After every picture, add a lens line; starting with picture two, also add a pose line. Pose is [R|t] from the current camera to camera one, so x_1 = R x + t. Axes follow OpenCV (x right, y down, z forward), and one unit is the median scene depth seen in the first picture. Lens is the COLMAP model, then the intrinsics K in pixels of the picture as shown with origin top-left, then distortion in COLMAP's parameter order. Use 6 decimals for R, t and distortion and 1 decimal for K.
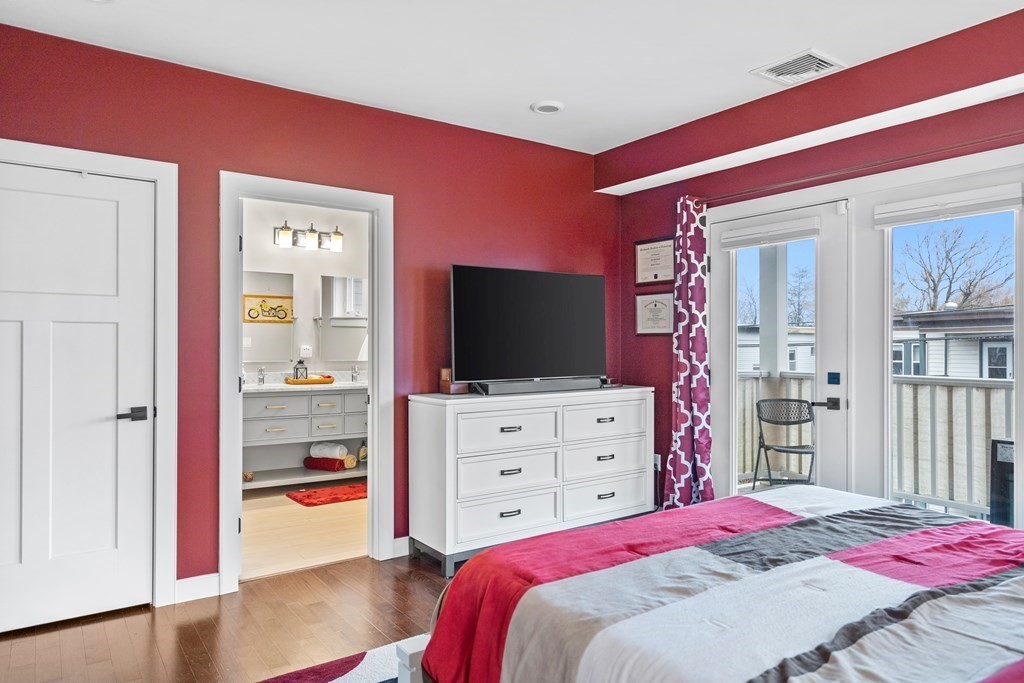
lens RADIAL K [[653.0, 0, 512.0], [0, 653.0, 341.5], [0, 0, 1]] dist [0.001642, 0.000611]
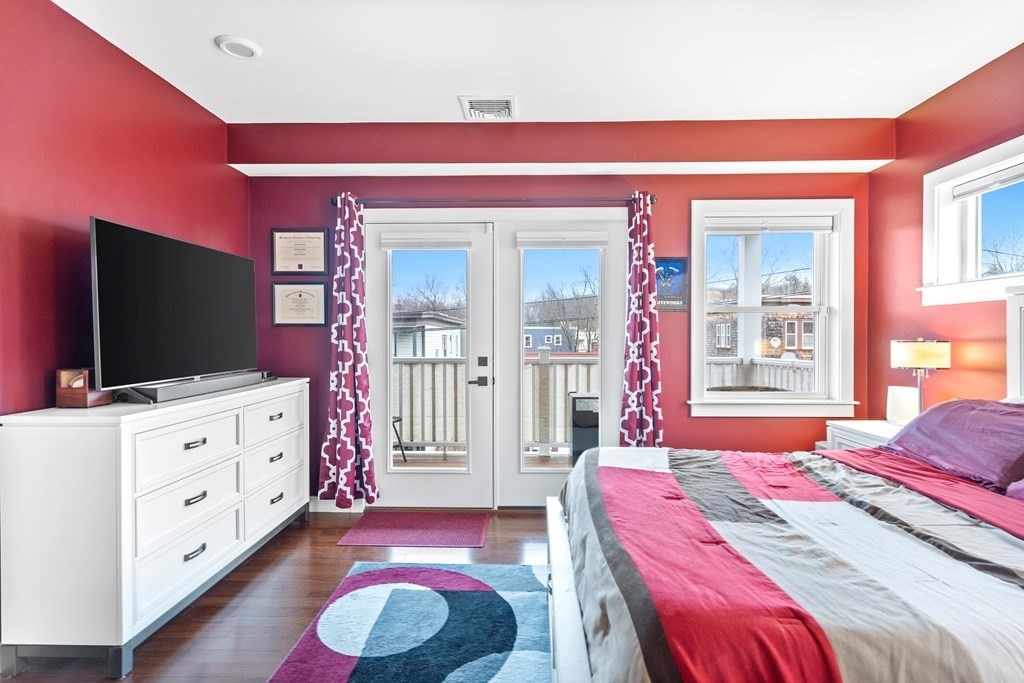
lens RADIAL K [[516.7, 0, 516.6], [0, 516.7, 337.4], [0, 0, 1]] dist [0.001431, 0.001166]
pose [[0.601448, -0.003996, 0.798902, -0.234221], [-0.003313, 0.999966, 0.007495, 0.001551], [-0.798905, -0.007155, 0.601414, 0.289412]]
